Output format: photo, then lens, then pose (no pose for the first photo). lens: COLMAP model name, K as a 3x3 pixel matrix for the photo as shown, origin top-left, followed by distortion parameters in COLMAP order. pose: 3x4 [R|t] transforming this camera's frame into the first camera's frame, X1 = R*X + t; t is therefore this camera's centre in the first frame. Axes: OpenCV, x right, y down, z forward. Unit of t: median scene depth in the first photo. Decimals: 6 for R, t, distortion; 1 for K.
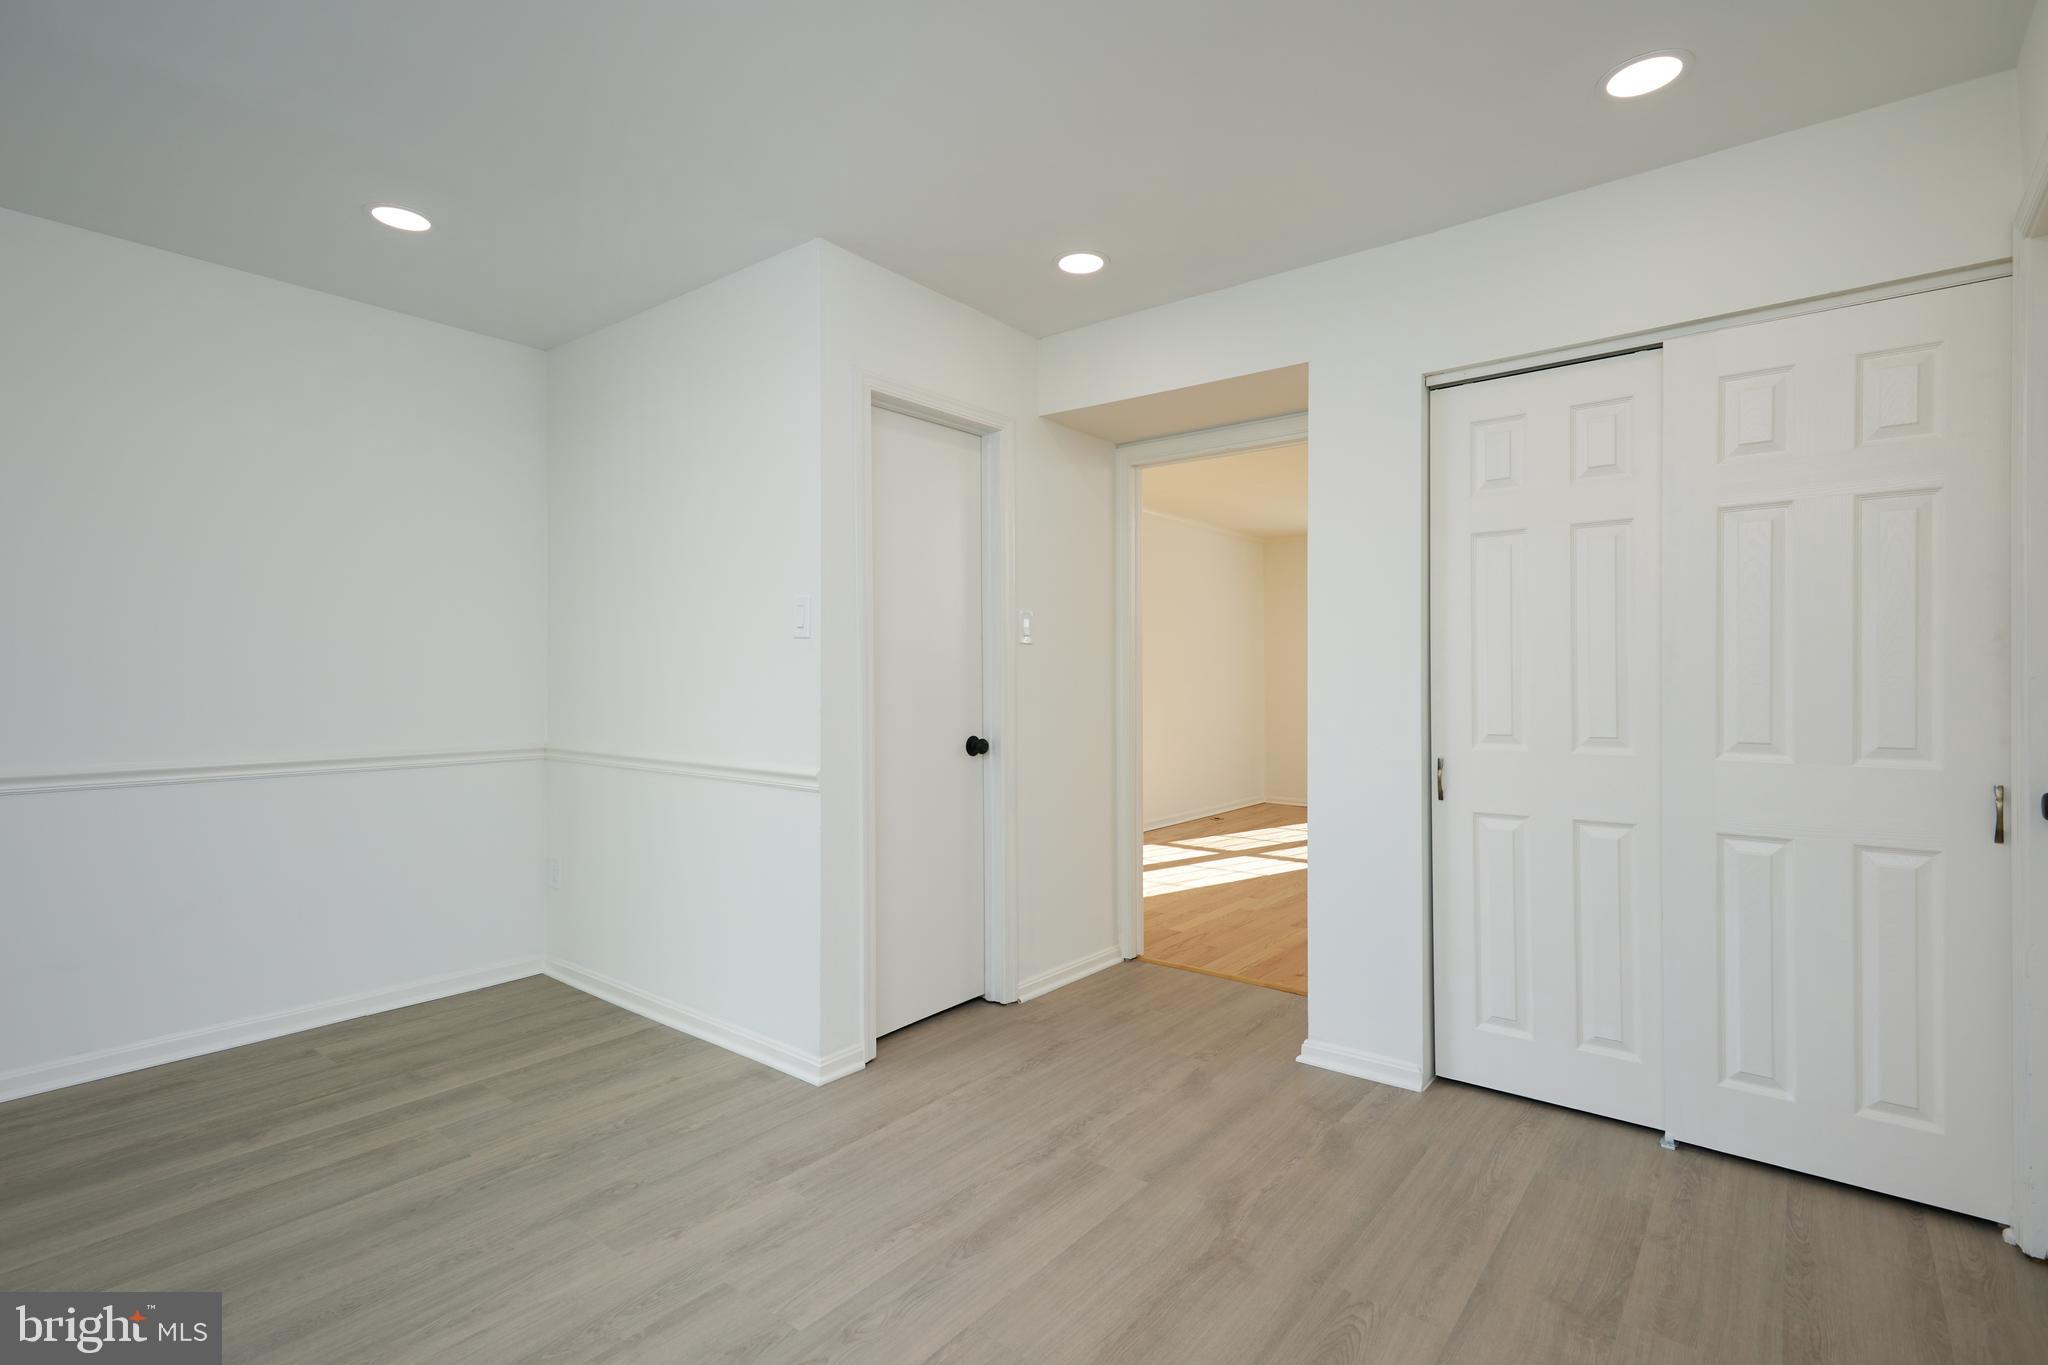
lens RADIAL K [[959.6, 0, 1024.0], [0, 959.6, 682.5], [0, 0, 1]] dist [0.017907, -0.000250]
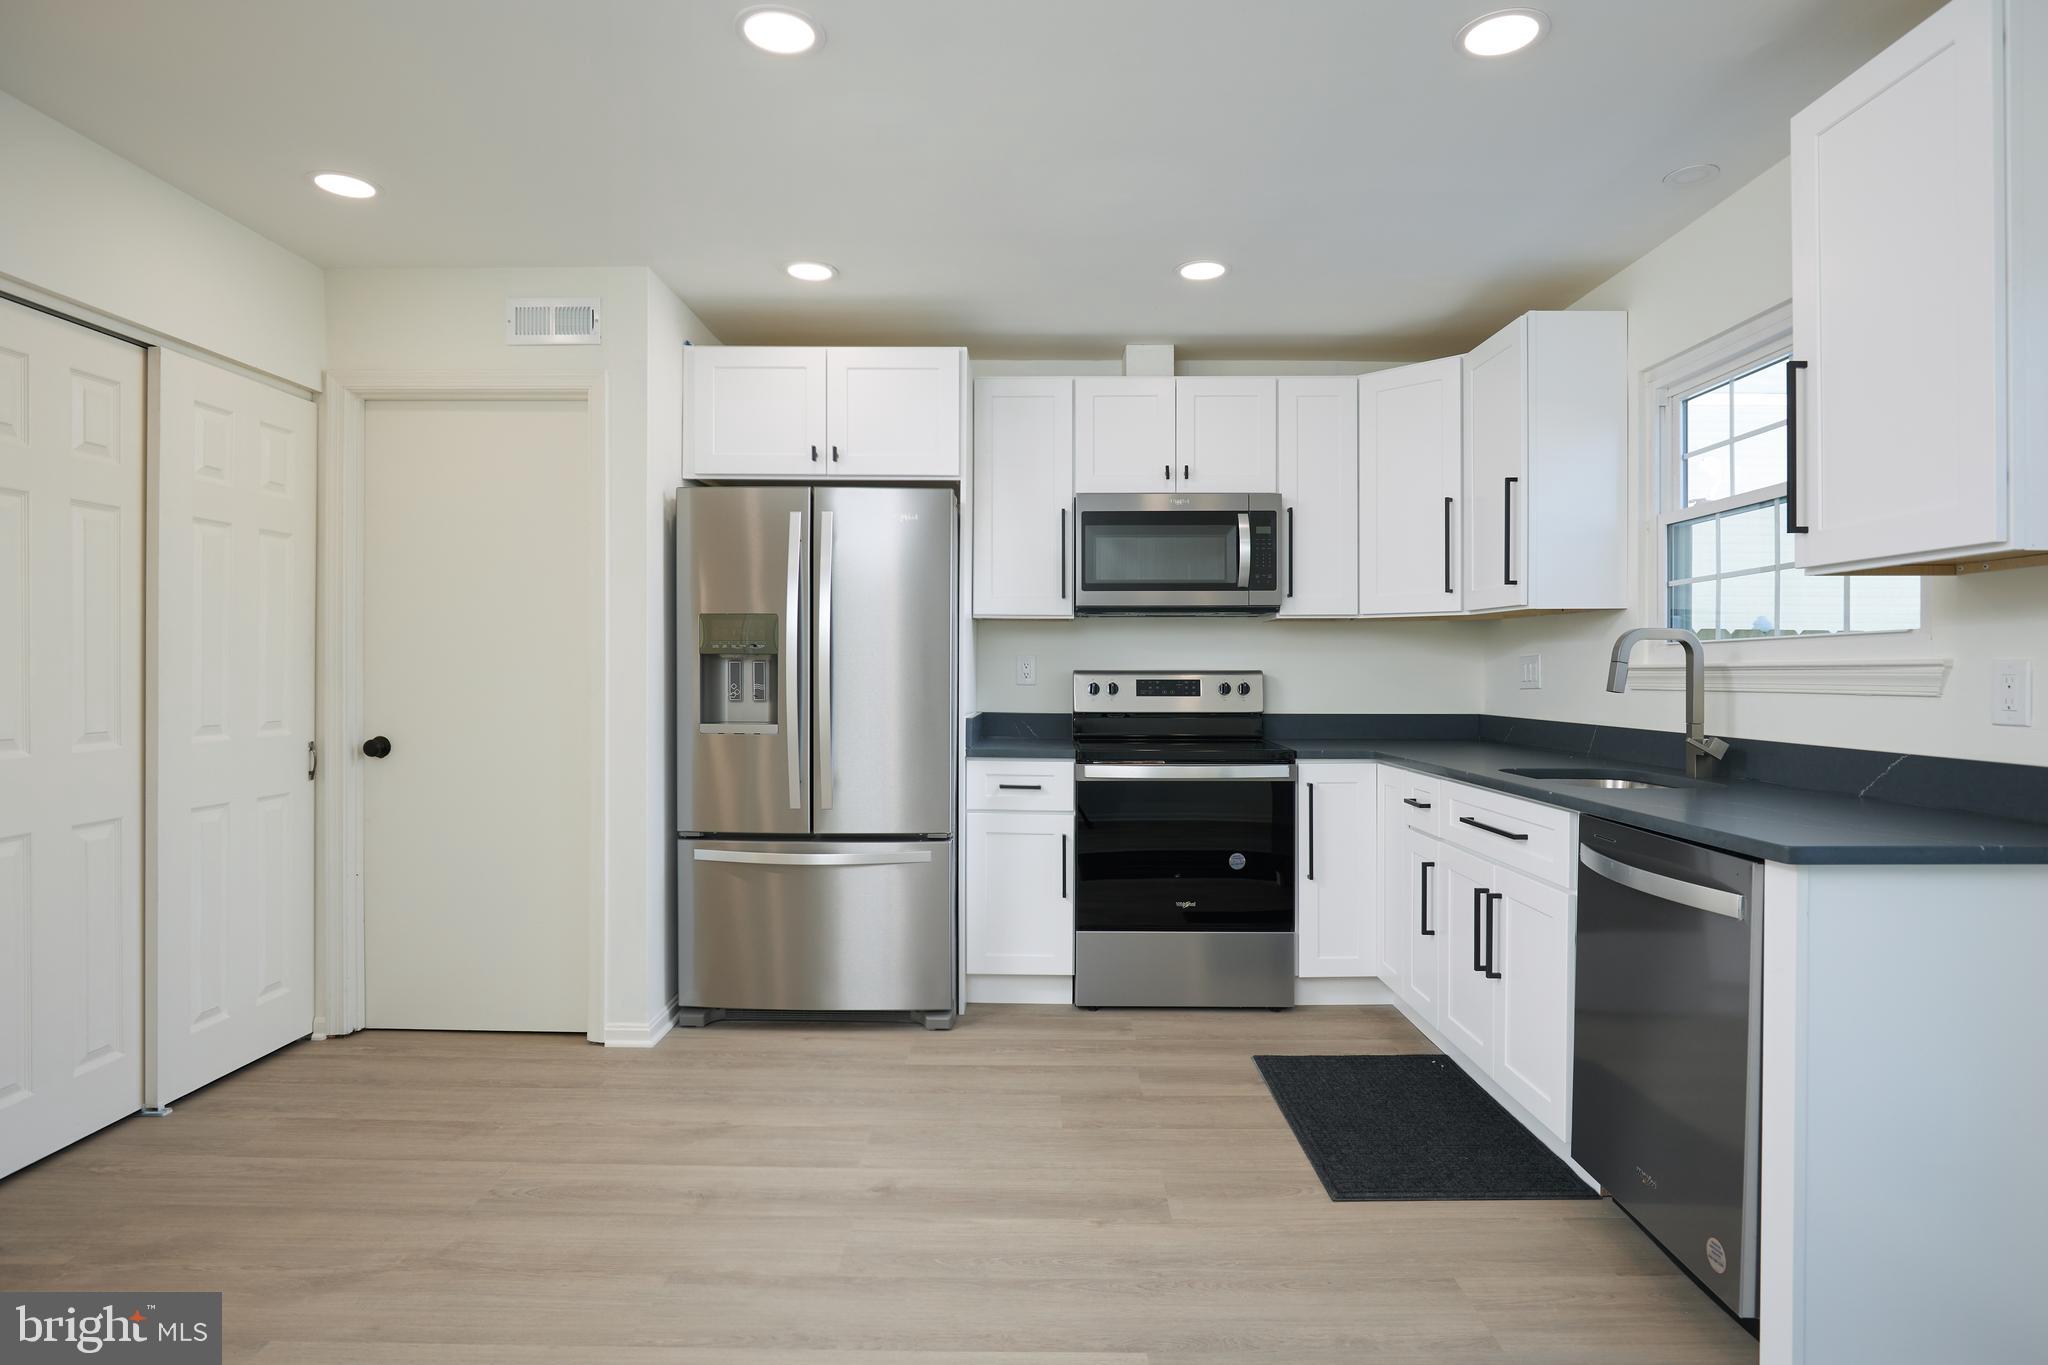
lens RADIAL K [[1083.0, 0, 1031.8], [0, 1083.0, 675.6], [0, 0, 1]] dist [-0.020009, 0.000896]
pose [[-0.617130, -0.007638, 0.786824, -0.843594], [-0.003246, 0.999969, 0.007162, -0.011008], [-0.786855, 0.001866, -0.617135, 0.987091]]
